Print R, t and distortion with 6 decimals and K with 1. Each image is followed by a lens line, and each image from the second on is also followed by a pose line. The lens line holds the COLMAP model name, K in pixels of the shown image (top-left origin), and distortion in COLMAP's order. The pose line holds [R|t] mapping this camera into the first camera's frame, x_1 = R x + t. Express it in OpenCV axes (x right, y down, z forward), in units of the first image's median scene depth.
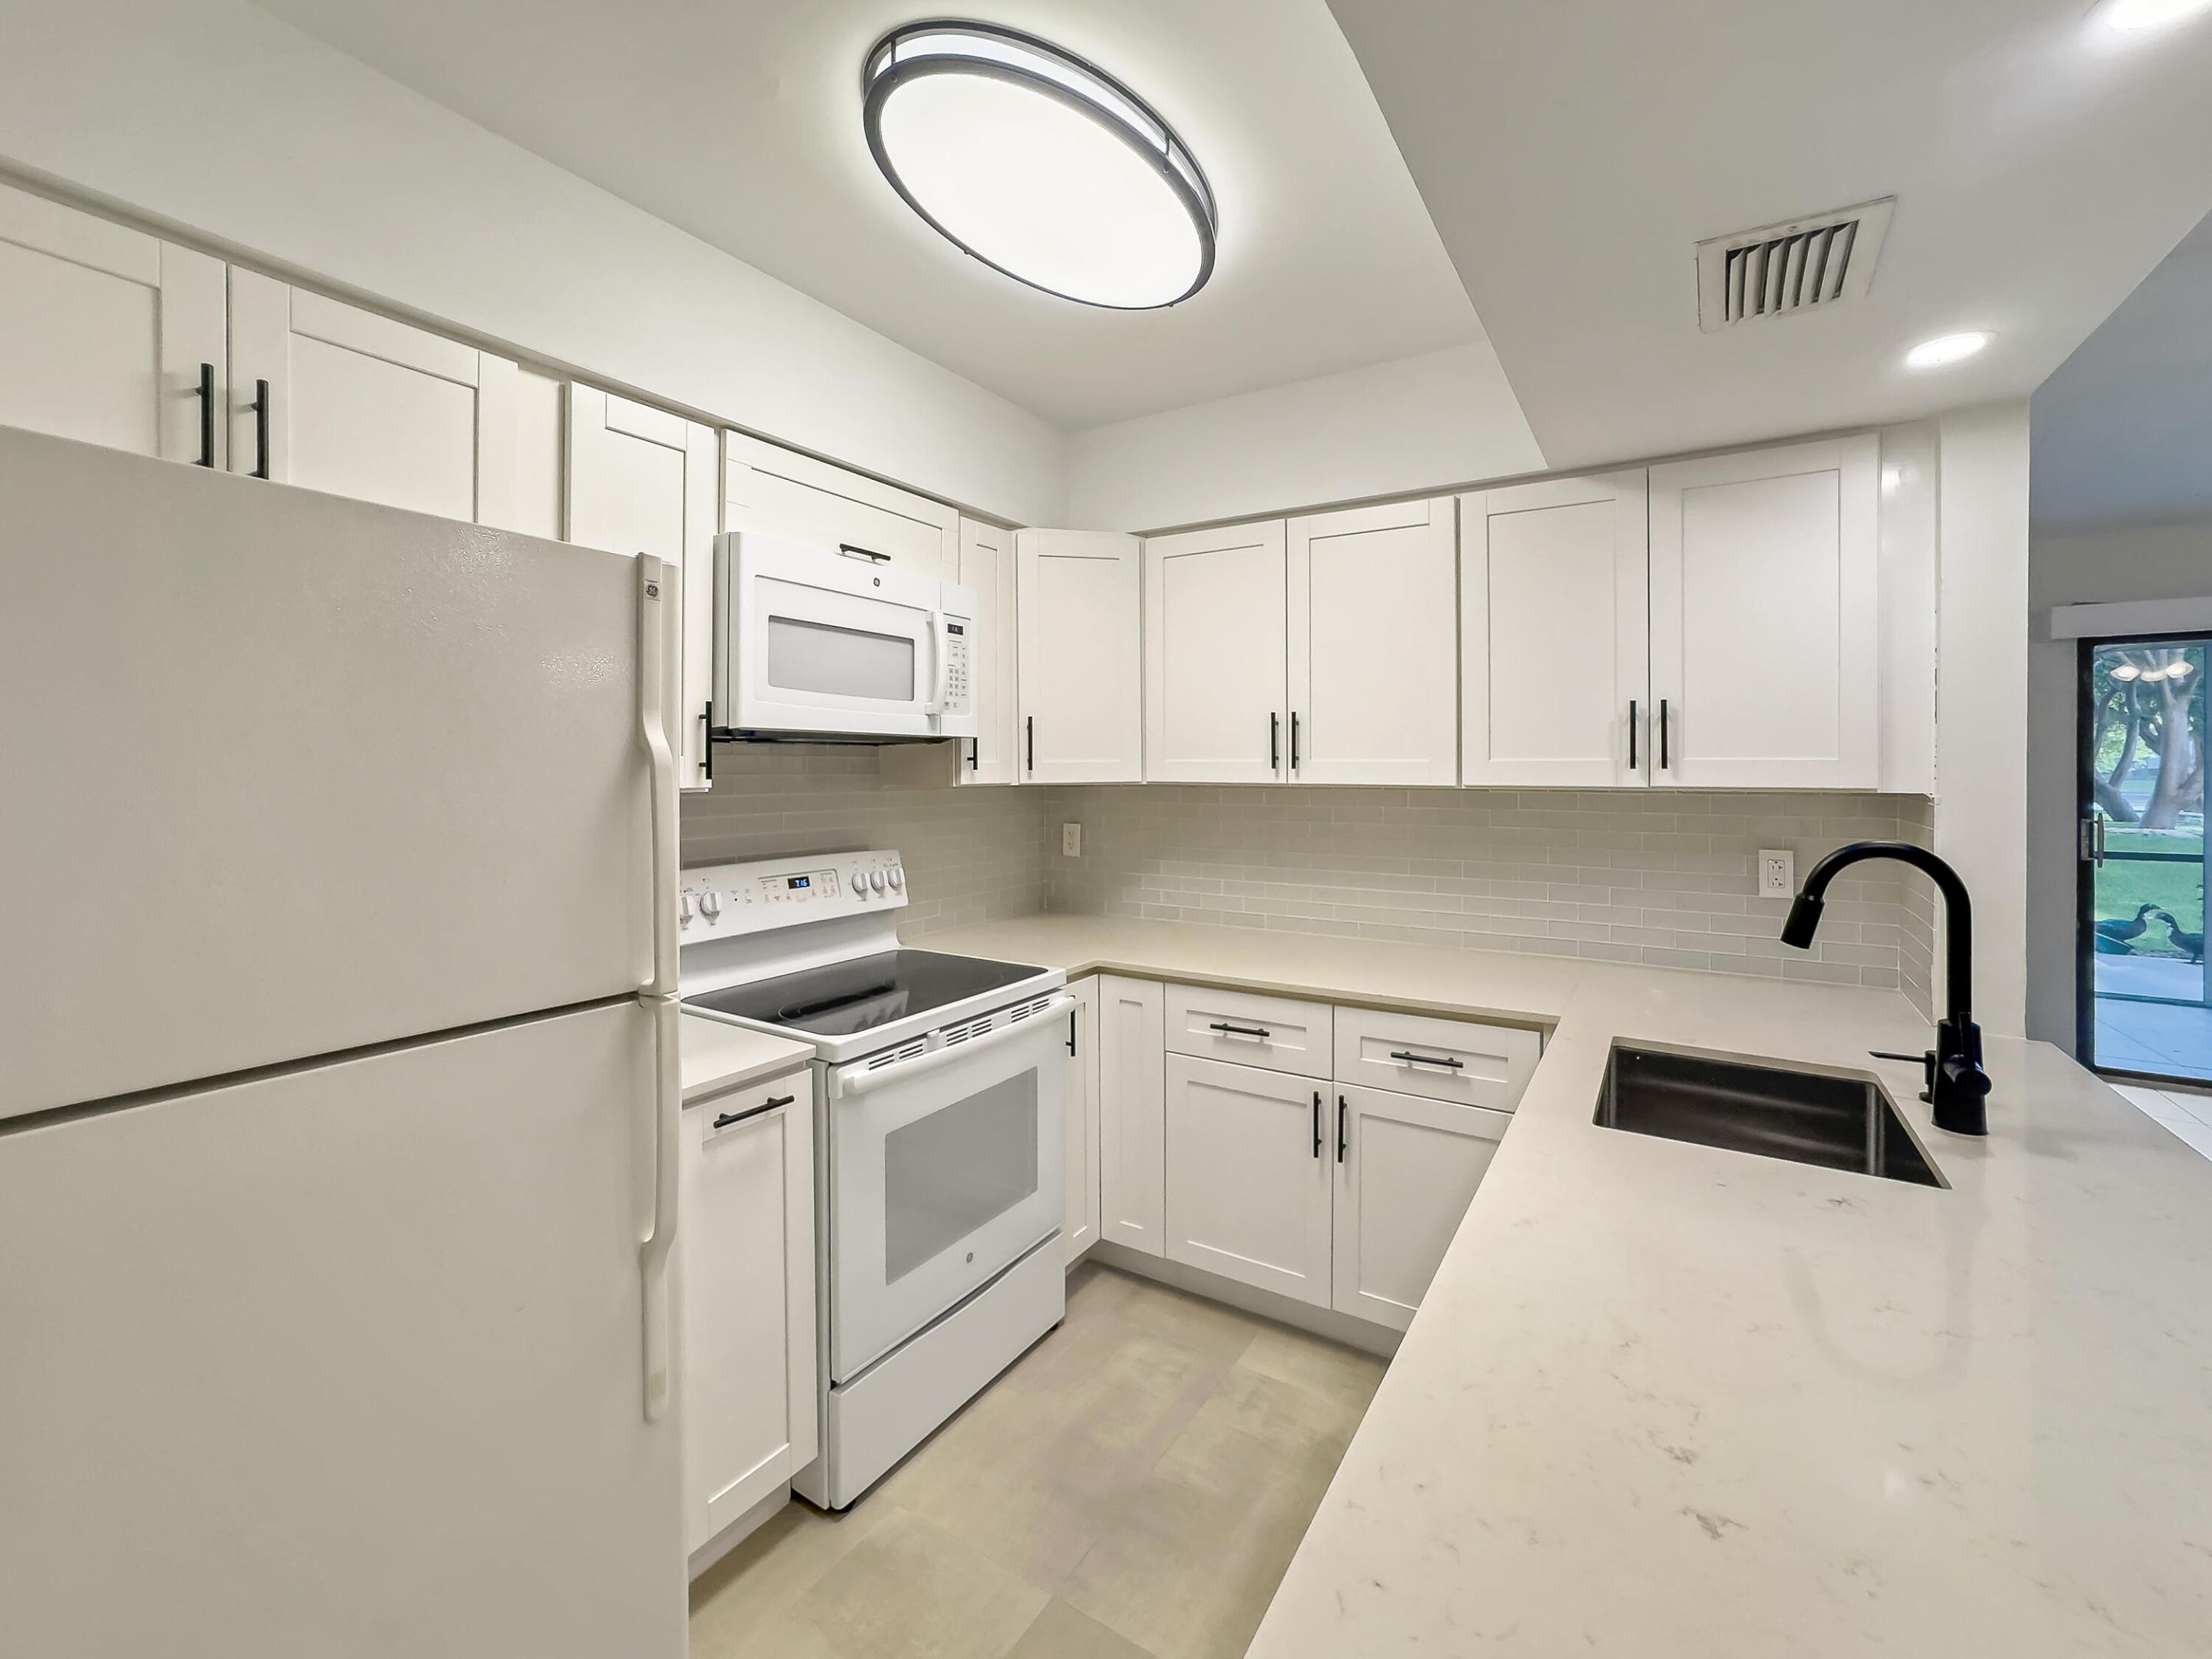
lens RADIAL K [[964.2, 0, 1089.7], [0, 964.2, 758.3], [0, 0, 1]] dist [-0.027995, 0.023605]
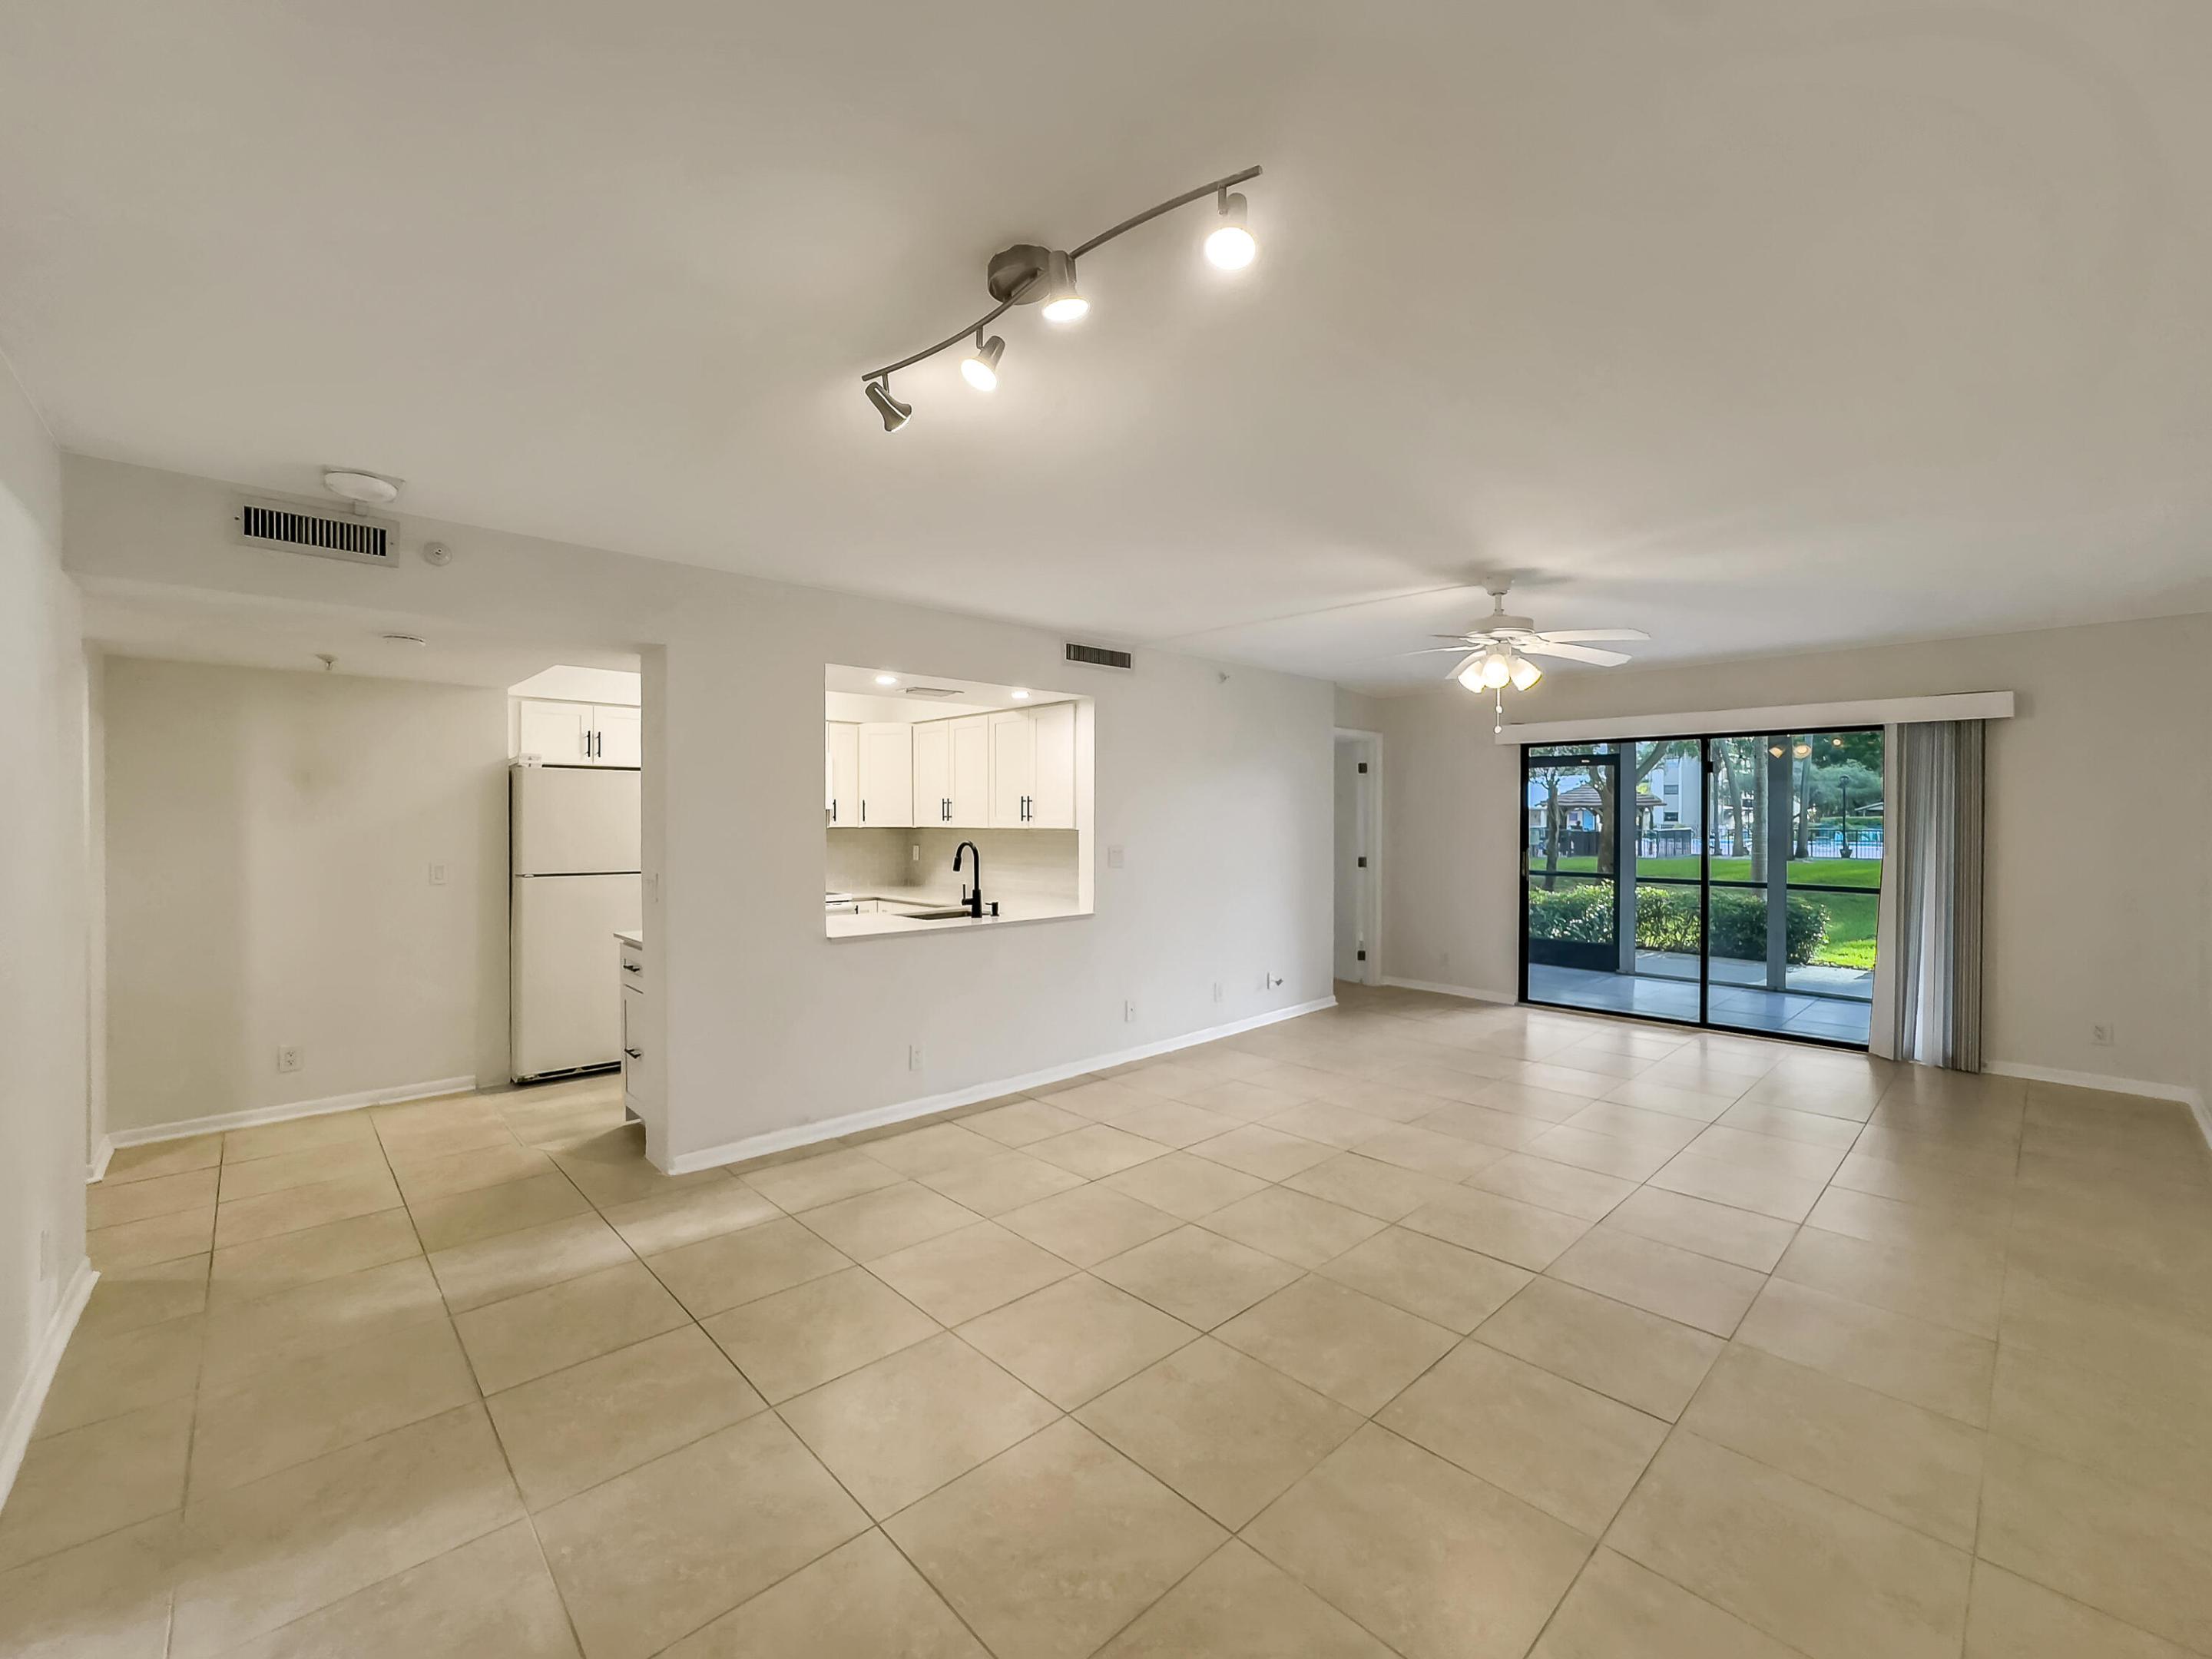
lens RADIAL K [[921.4, 0, 1103.6], [0, 921.4, 803.3], [0, 0, 1]] dist [-0.045638, 0.020098]
pose [[0.968755, -0.001974, -0.248012, 1.367896], [-0.000649, 0.999945, -0.010493, -0.011537], [0.248019, 0.010326, 0.968700, -1.398203]]
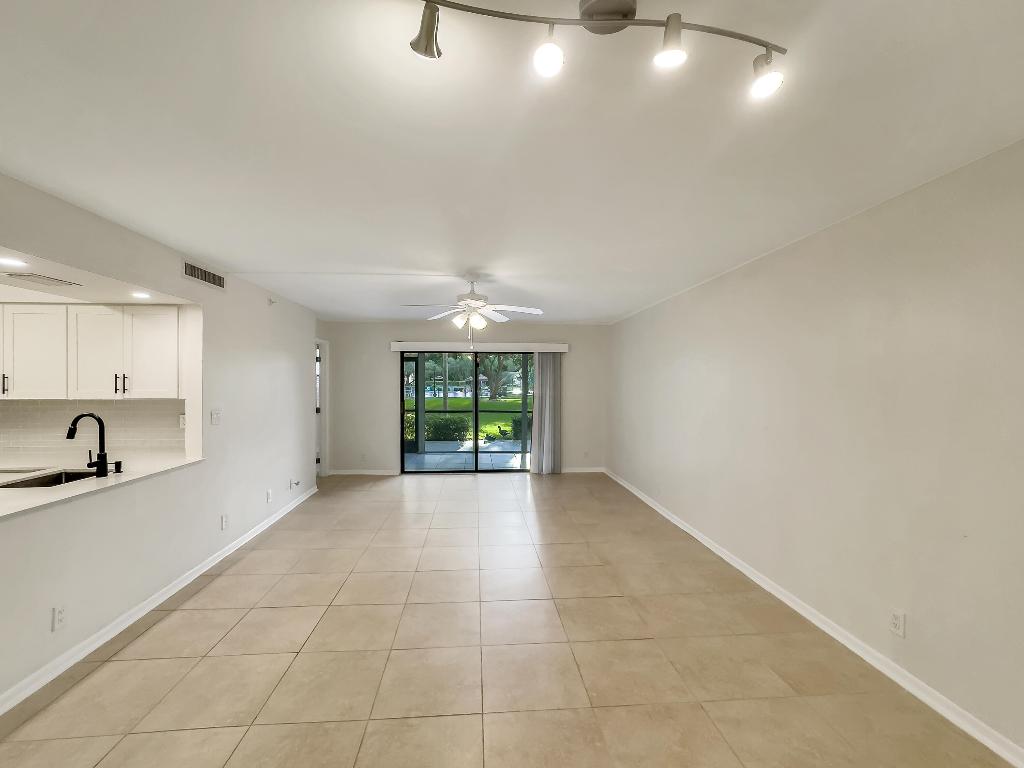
lens RADIAL K [[432.3, 0, 506.9], [0, 432.3, 380.1], [0, 0, 1]] dist [-0.048185, 0.020430]
pose [[0.804589, 0.004119, 0.593818, 0.754698], [-0.004999, 0.999987, -0.000163, -0.042000], [-0.593811, -0.002838, 0.804600, -0.997938]]
